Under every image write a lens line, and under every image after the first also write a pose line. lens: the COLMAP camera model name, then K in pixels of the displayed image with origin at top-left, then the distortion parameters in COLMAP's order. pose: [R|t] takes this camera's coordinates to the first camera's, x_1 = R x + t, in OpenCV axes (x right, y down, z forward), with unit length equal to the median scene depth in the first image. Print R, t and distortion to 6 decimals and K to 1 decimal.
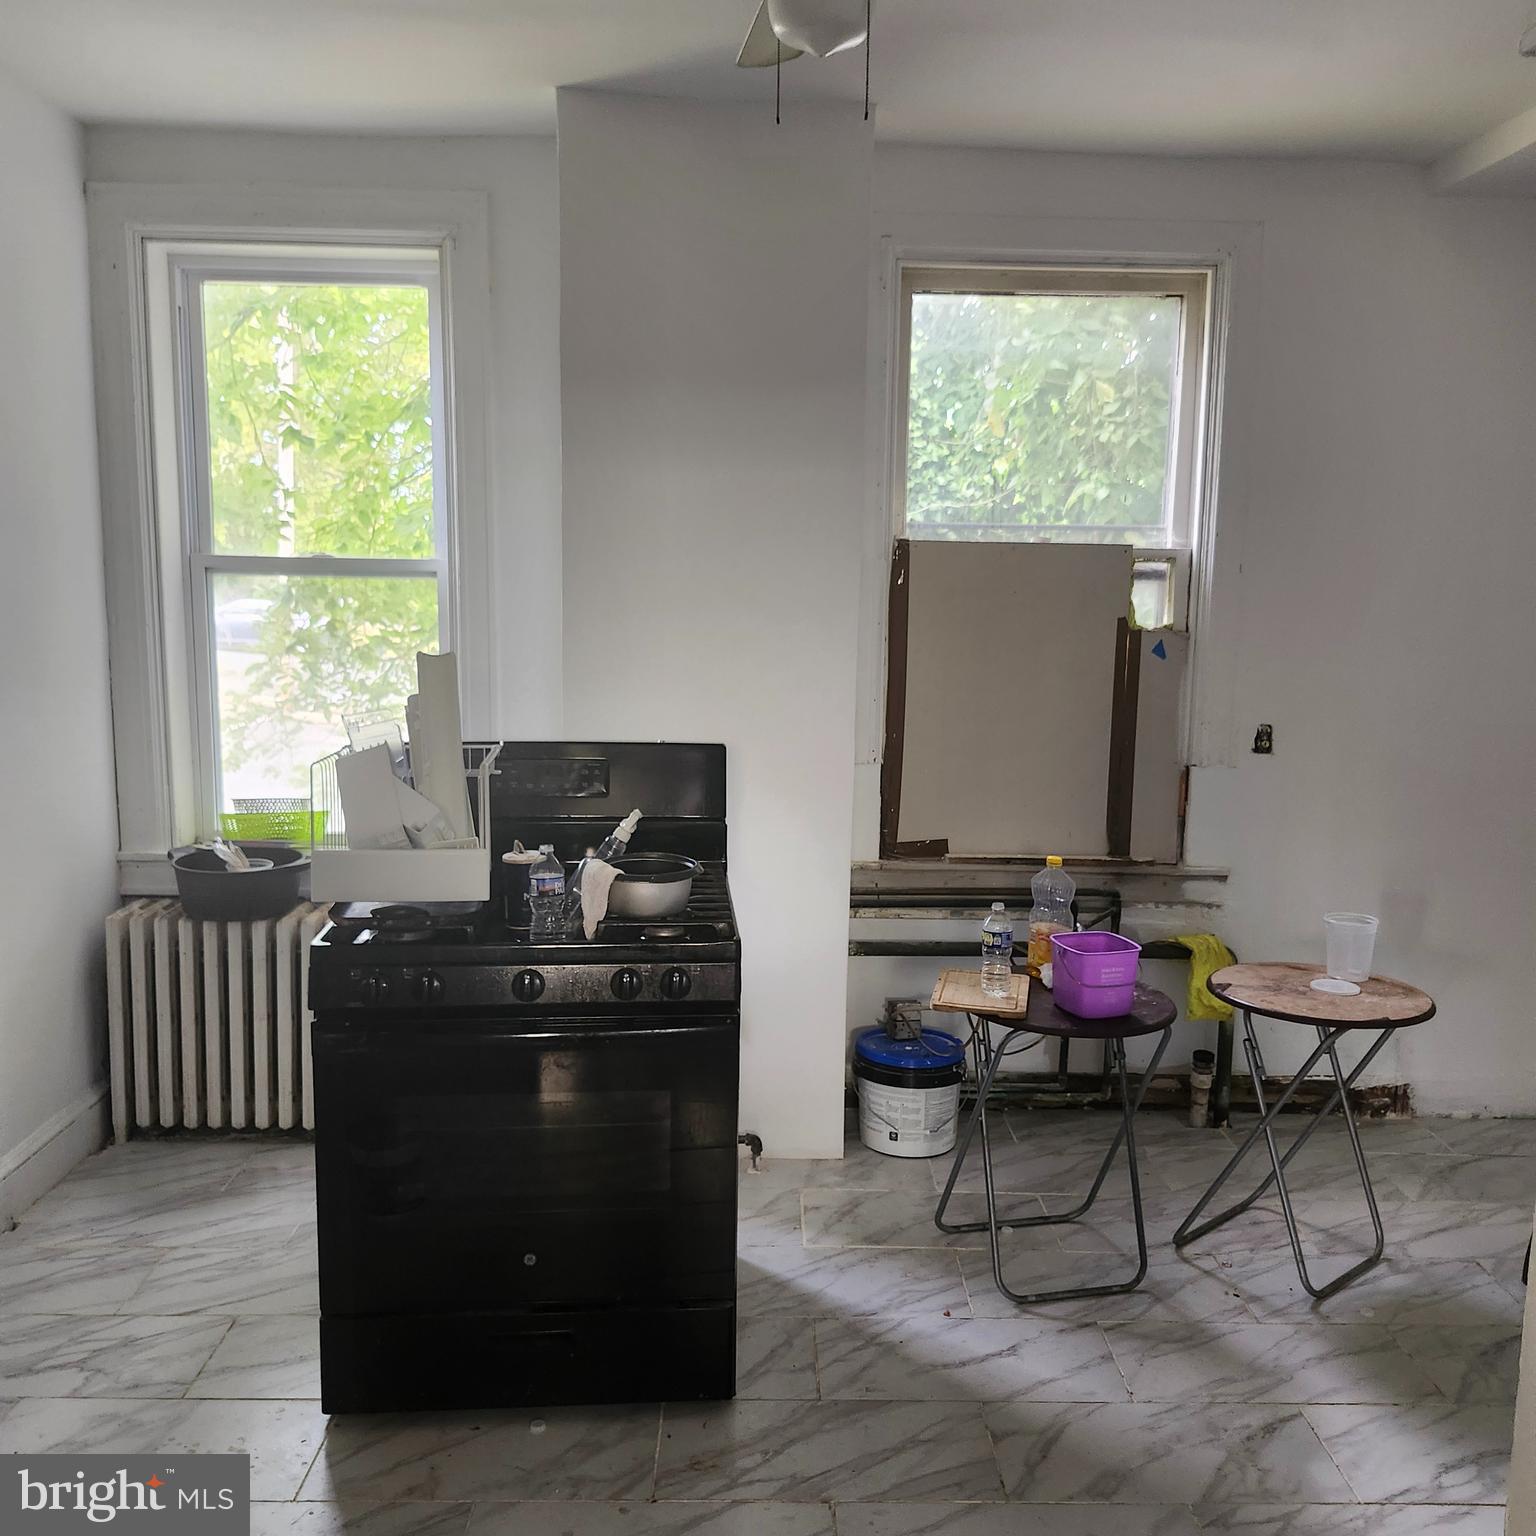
lens RADIAL K [[1419.6, 0, 743.6], [0, 1419.6, 766.4], [0, 0, 1]] dist [0.110789, -0.165996]
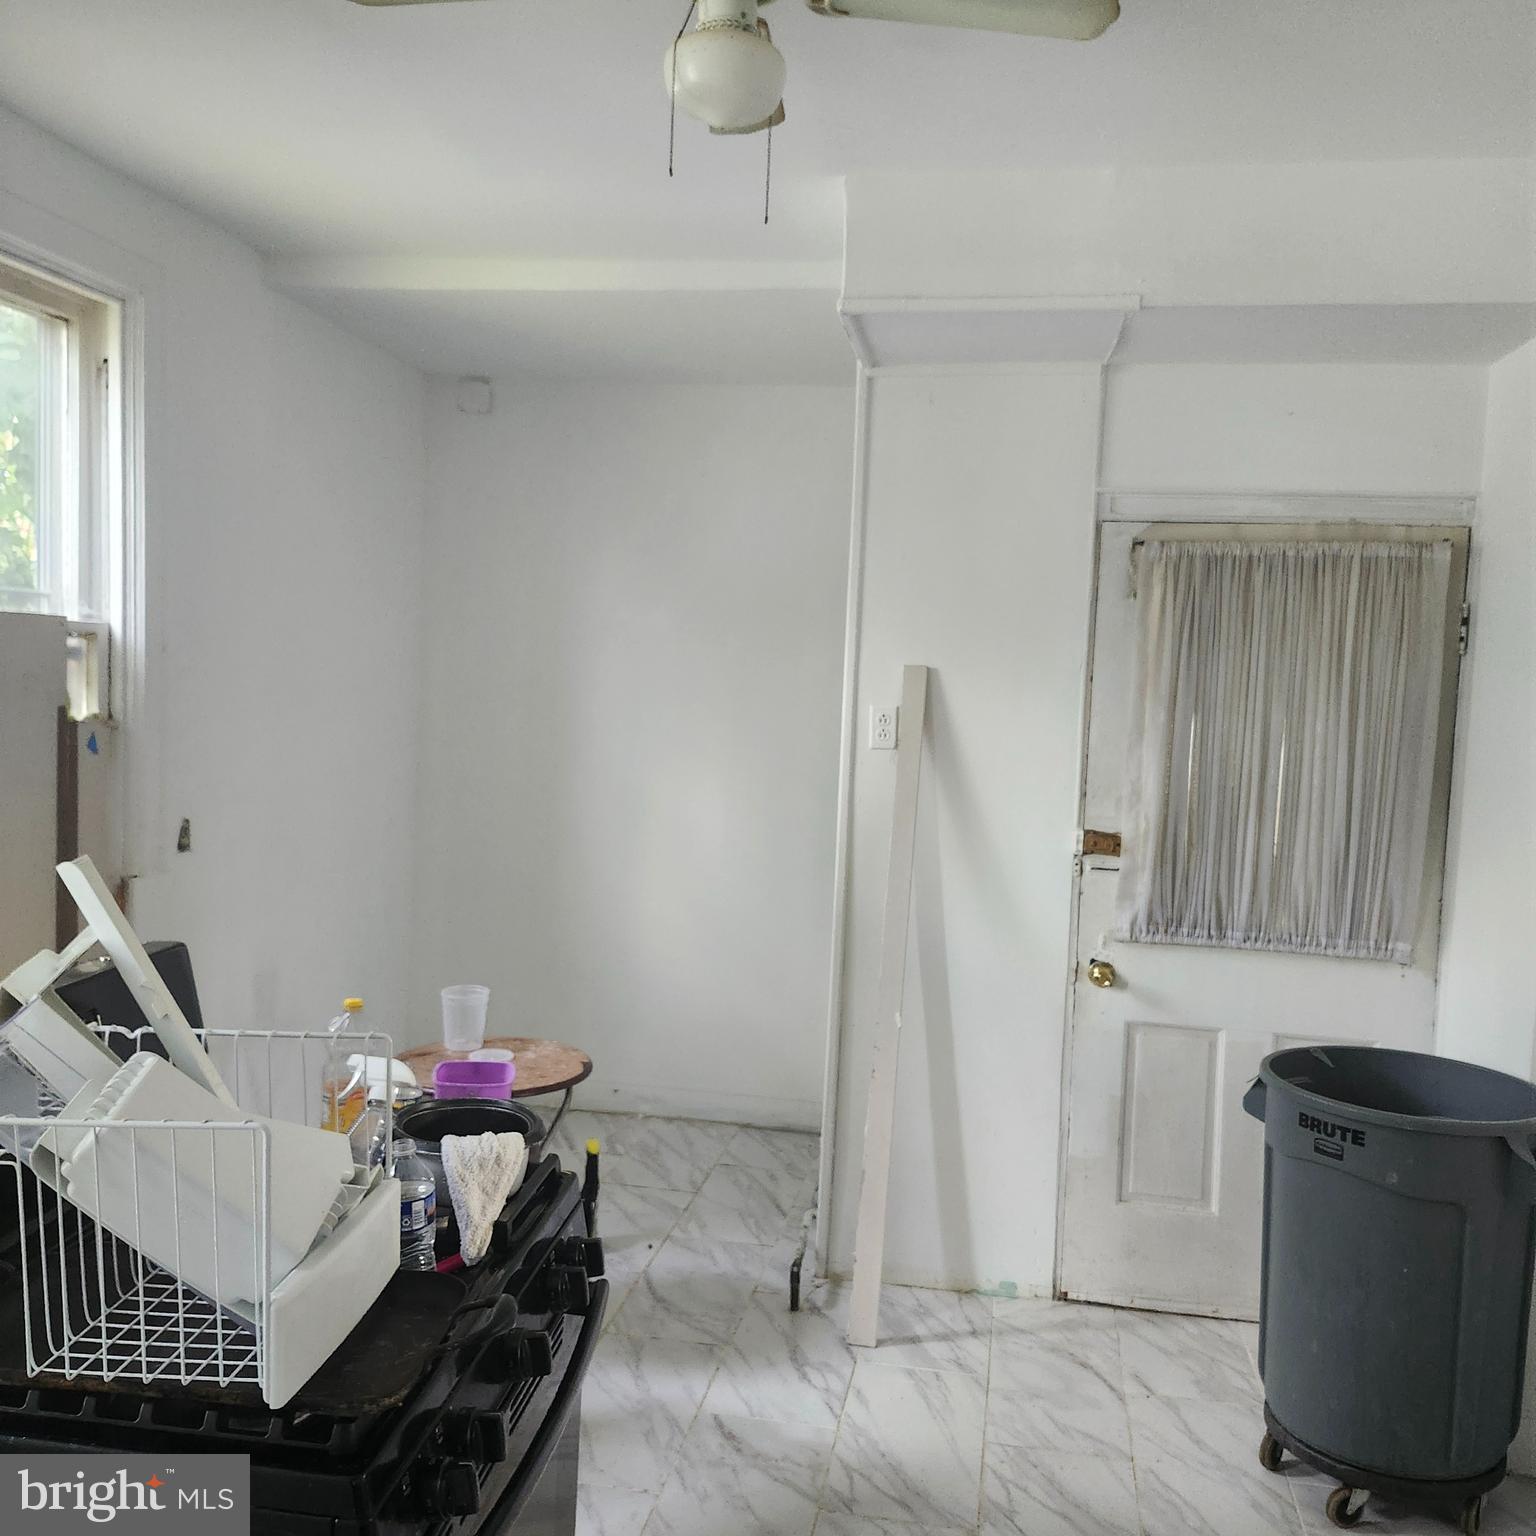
lens RADIAL K [[1419.6, 0, 743.6], [0, 1419.6, 766.4], [0, 0, 1]] dist [0.110789, -0.165996]
pose [[0.162876, -0.075593, 0.983746, -0.469277], [0.085633, 0.994381, 0.062232, -0.089012], [-0.982923, 0.074105, 0.168434, 0.501157]]
